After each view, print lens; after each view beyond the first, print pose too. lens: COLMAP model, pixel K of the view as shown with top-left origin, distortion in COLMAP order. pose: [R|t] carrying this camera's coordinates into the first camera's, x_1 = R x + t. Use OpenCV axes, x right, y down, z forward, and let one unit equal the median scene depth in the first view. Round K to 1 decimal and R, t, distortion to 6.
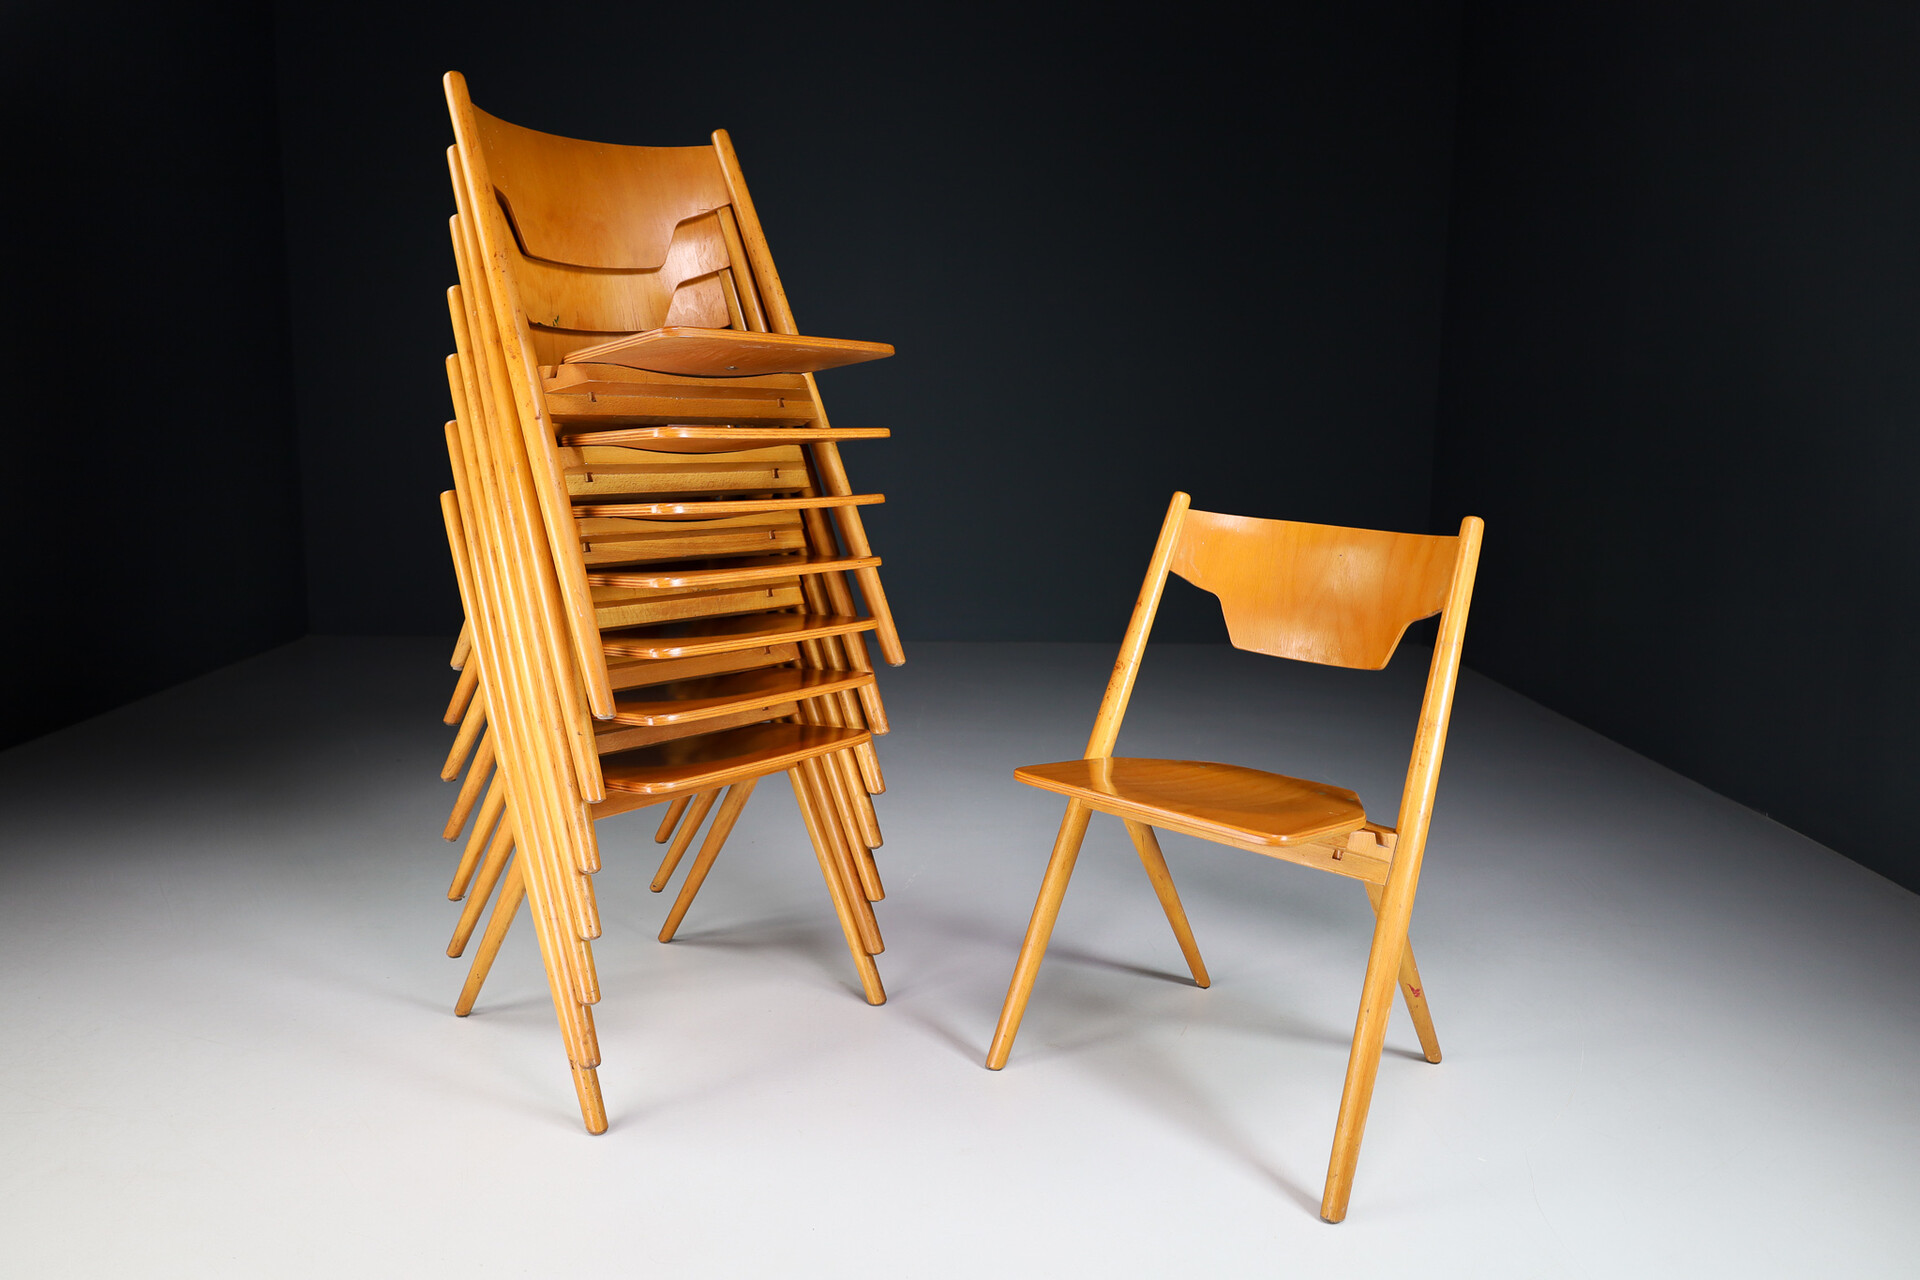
lens RADIAL K [[1417.5, 0, 960.0], [0, 1417.5, 640.0], [0, 0, 1]] dist [0.021474, -0.000366]
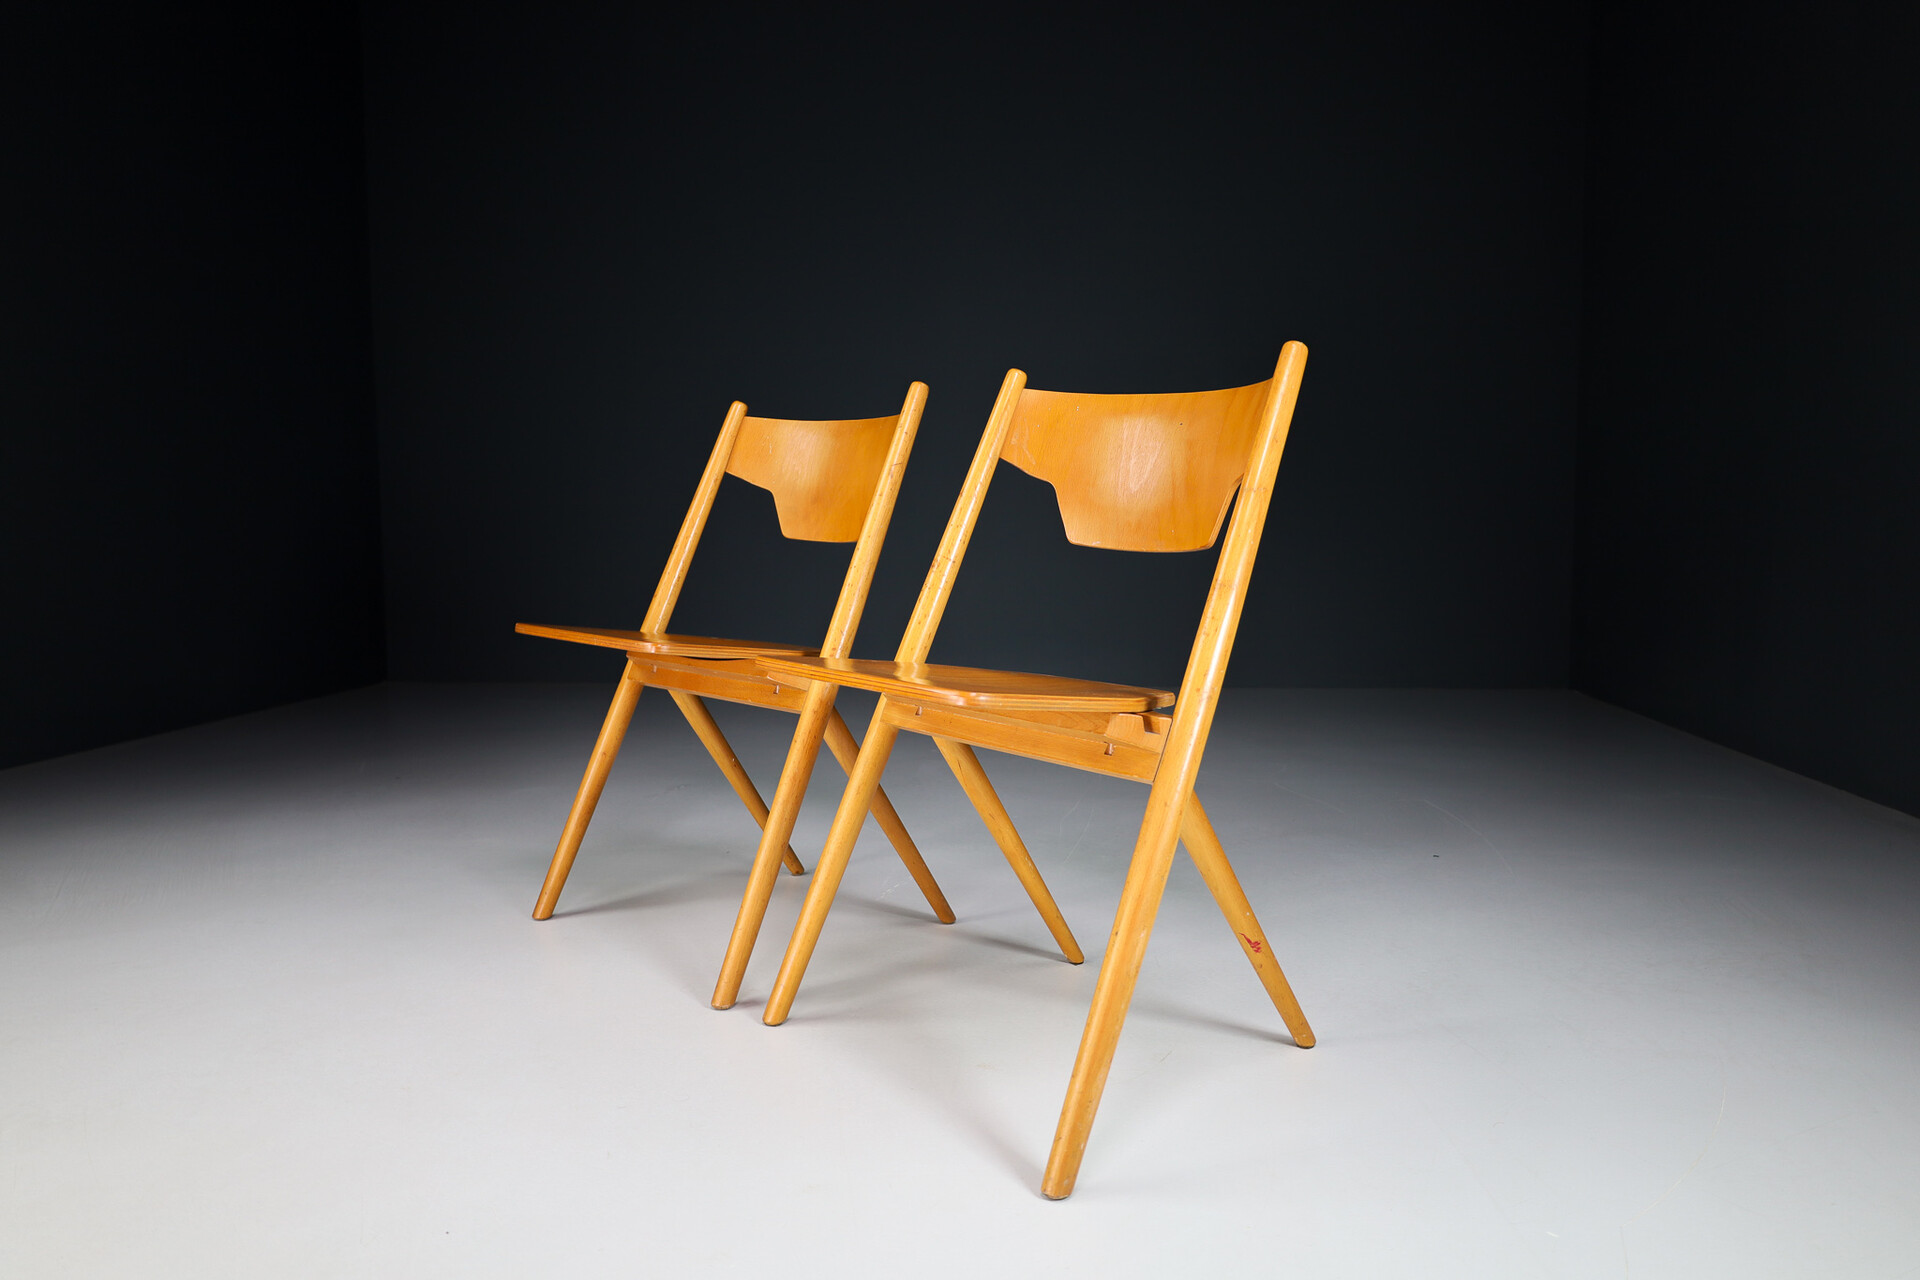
lens RADIAL K [[1401.3, 0, 960.0], [0, 1401.3, 640.0], [0, 0, 1]] dist [0.029004, 0.003201]
pose [[0.985460, -0.002487, -0.169890, 0.303167], [-0.010279, 0.997189, -0.074219, 0.141708], [0.169597, 0.074886, 0.982664, 0.182837]]
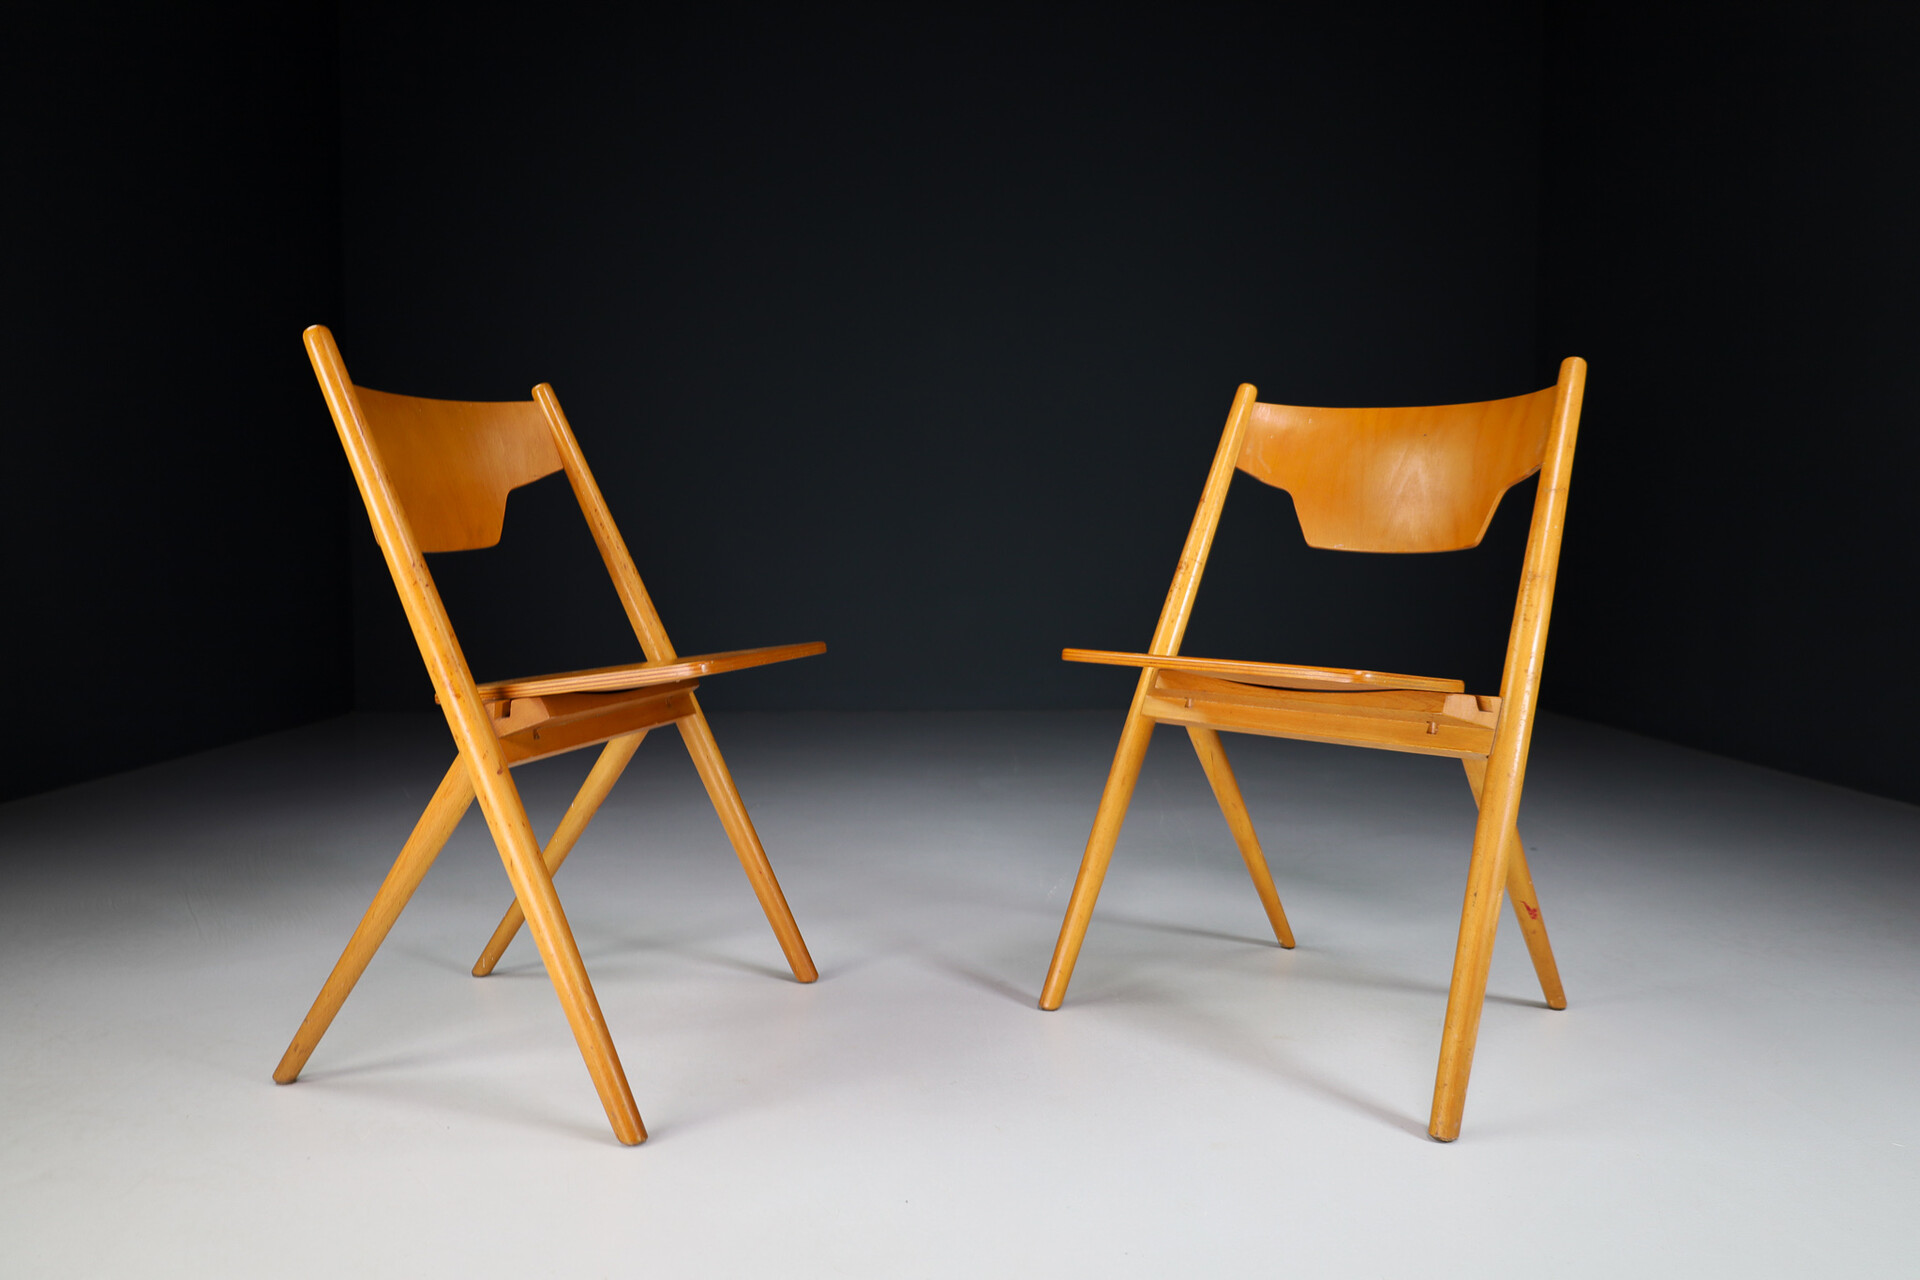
lens RADIAL K [[1417.5, 0, 960.0], [0, 1417.5, 640.0], [0, 0, 1]] dist [0.021474, -0.000366]
pose [[0.998217, -0.010602, -0.058735, 0.025446], [0.004299, 0.994313, -0.106415, 0.179490], [0.059529, 0.105973, 0.992586, 0.101945]]
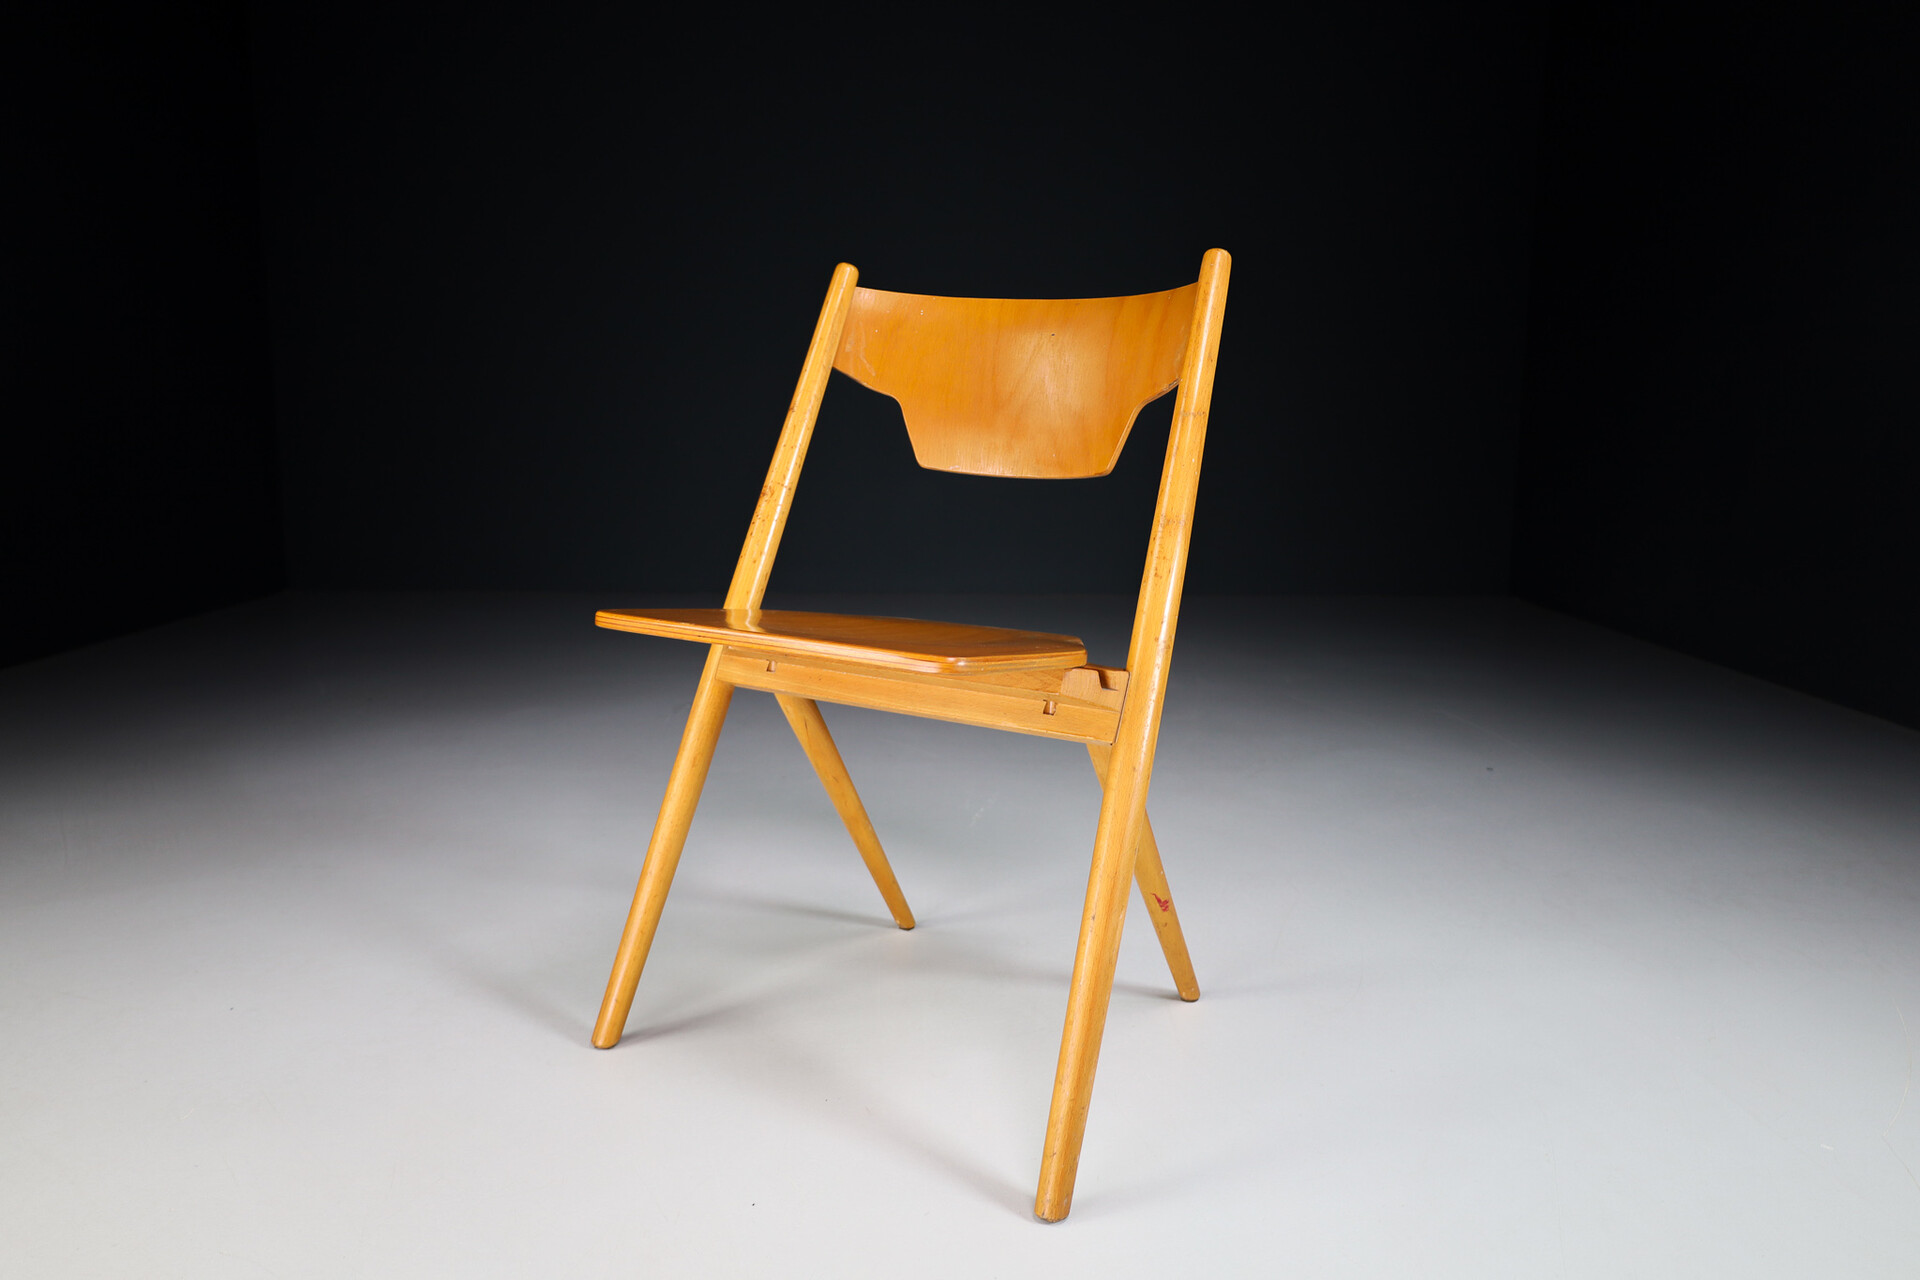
lens RADIAL K [[1417.5, 0, 960.0], [0, 1417.5, 640.0], [0, 0, 1]] dist [0.021474, -0.000366]
pose [[0.987131, -0.030341, 0.157007, 0.103884], [0.030922, 0.999521, -0.001258, 0.110218], [-0.156894, 0.006097, 0.987597, 0.283425]]
